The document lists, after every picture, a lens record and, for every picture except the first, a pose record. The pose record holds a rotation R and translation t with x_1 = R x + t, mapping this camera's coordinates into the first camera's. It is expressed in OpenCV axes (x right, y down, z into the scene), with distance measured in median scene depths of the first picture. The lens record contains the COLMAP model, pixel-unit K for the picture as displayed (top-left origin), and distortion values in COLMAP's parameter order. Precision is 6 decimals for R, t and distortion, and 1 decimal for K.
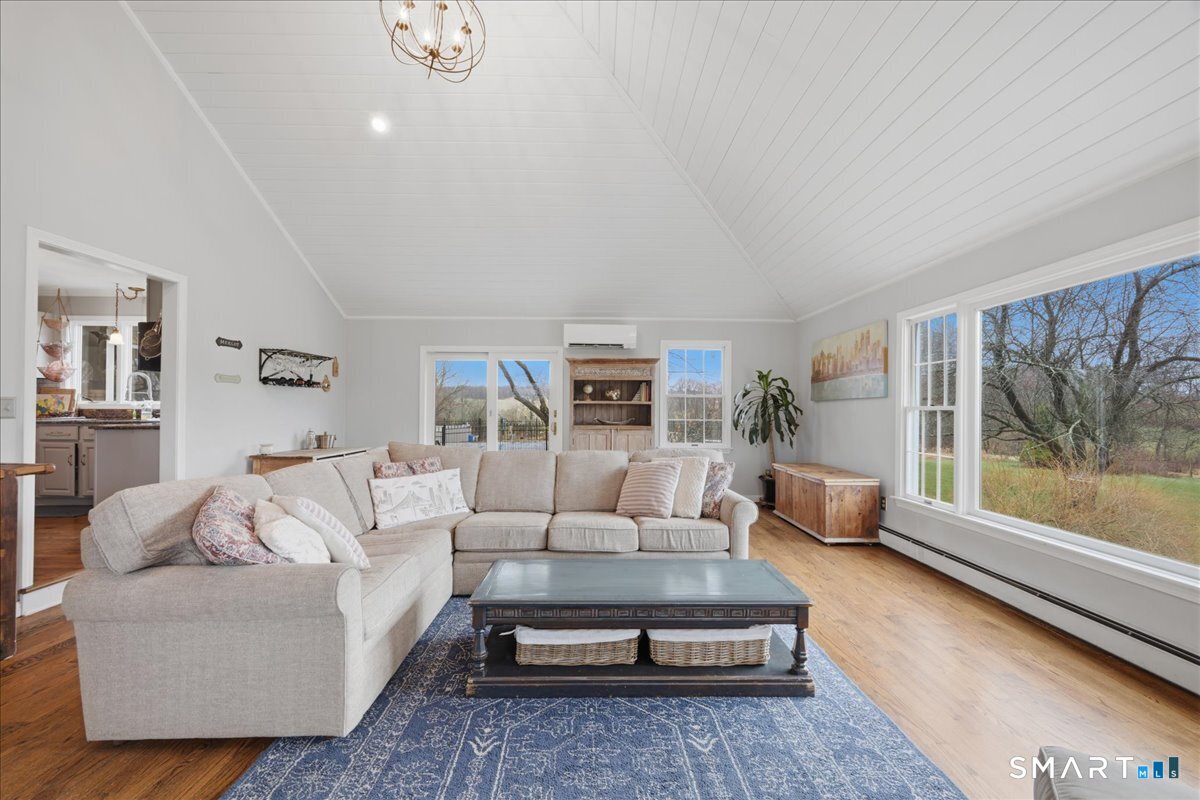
lens RADIAL K [[472.7, 0, 603.3], [0, 472.7, 402.0], [0, 0, 1]] dist [0.000227, -0.000135]
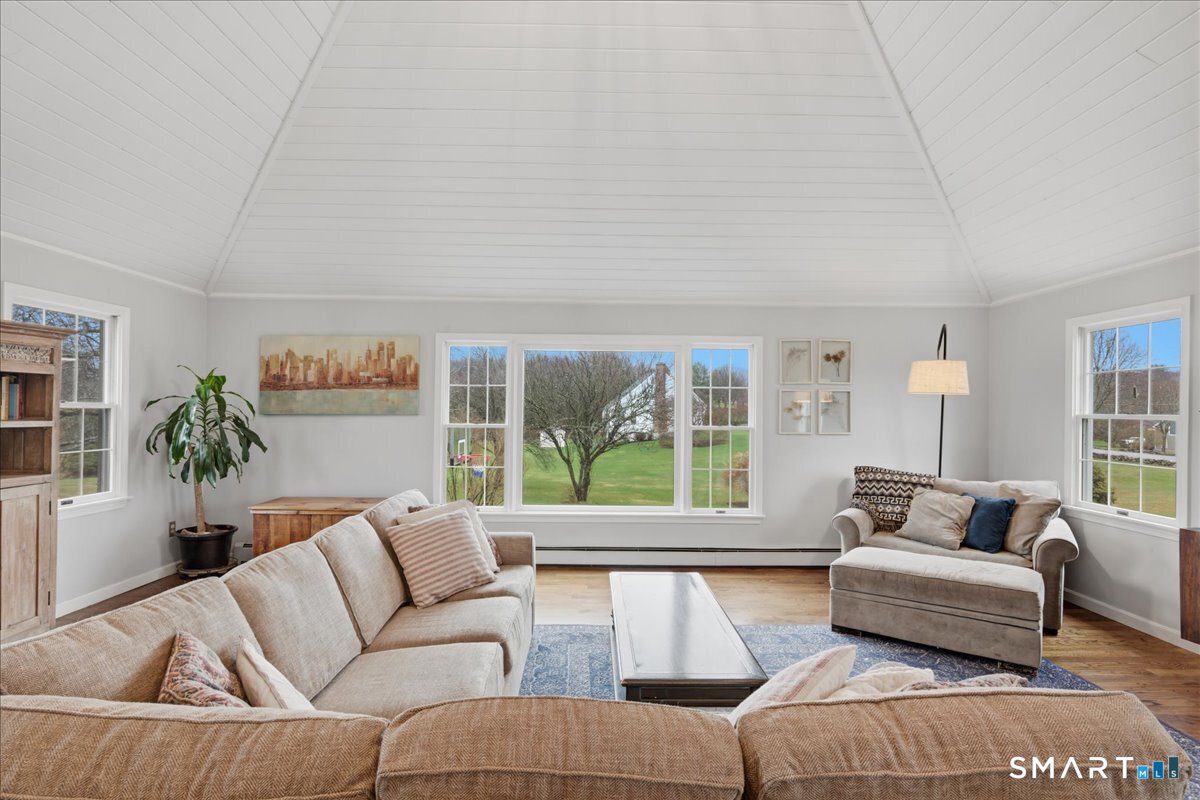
lens RADIAL K [[596.4, 0, 604.9], [0, 596.4, 404.6], [0, 0, 1]] dist [-0.001354, -0.000112]
pose [[-0.005333, 0.002717, 0.999982, -0.758570], [-0.025245, 0.999677, -0.002851, -0.043814], [-0.999667, -0.025260, -0.005262, 0.722325]]
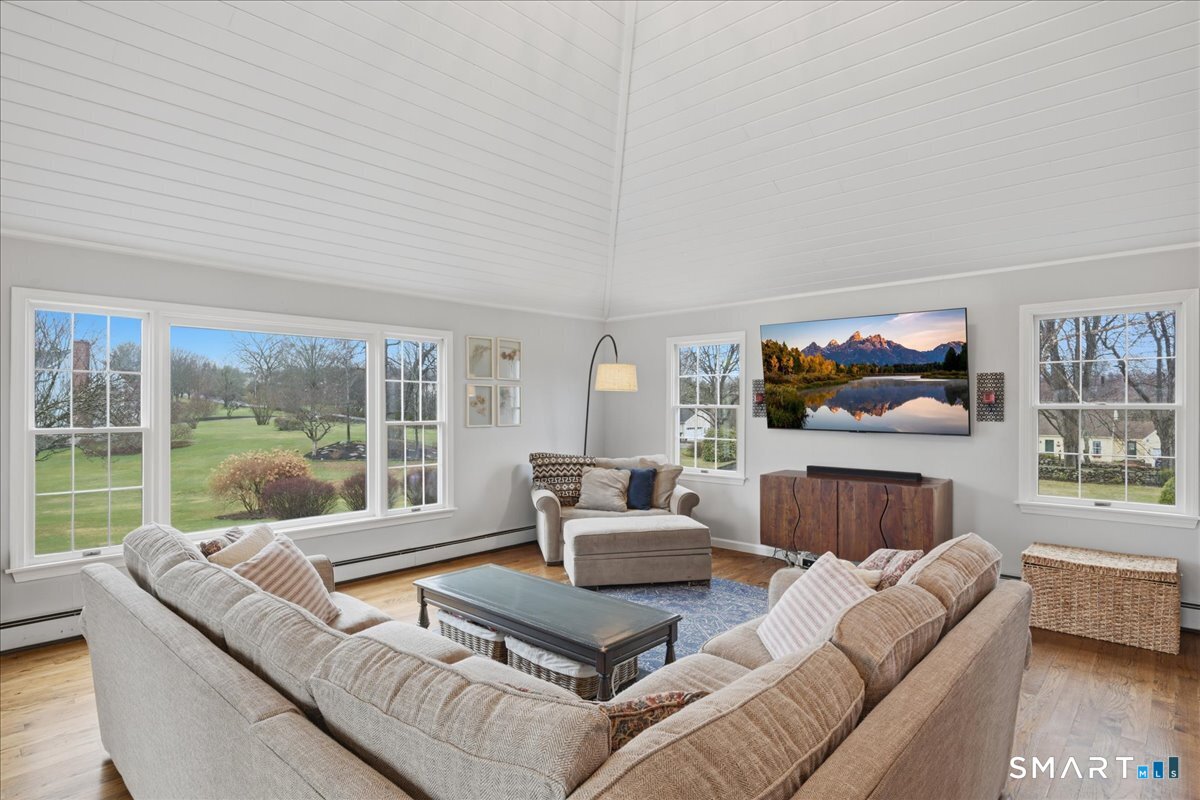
lens RADIAL K [[628.9, 0, 607.8], [0, 628.9, 398.7], [0, 0, 1]] dist [-0.004264, 0.000325]
pose [[-0.733010, 0.001417, 0.680216, -0.643377], [-0.014944, 0.999723, -0.018187, -0.035250], [-0.680054, -0.023497, -0.732786, 1.217224]]
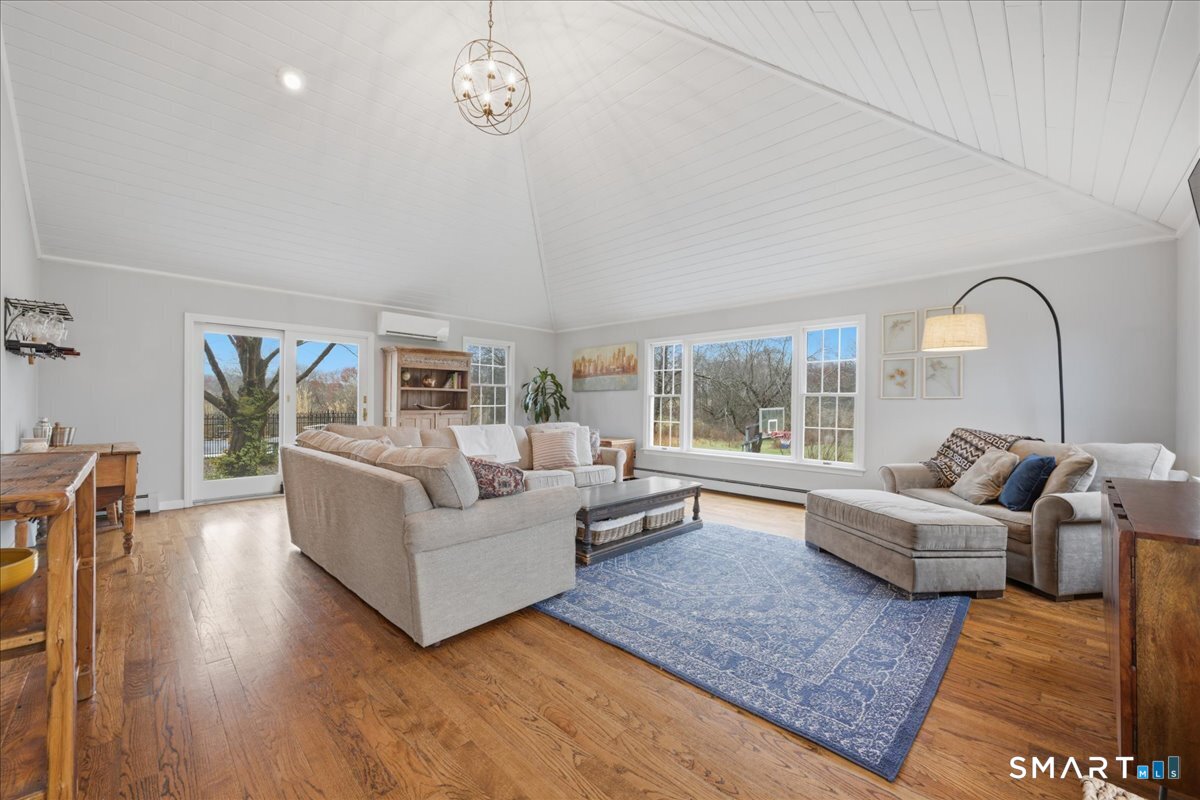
lens RADIAL K [[472.7, 0, 603.7], [0, 472.7, 404.1], [0, 0, 1]] dist [0.000227, -0.000135]
pose [[0.706288, -0.001538, 0.707923, -0.764155], [-0.014599, 0.999753, 0.016737, 0.018390], [-0.707774, -0.022156, 0.706092, -0.101788]]
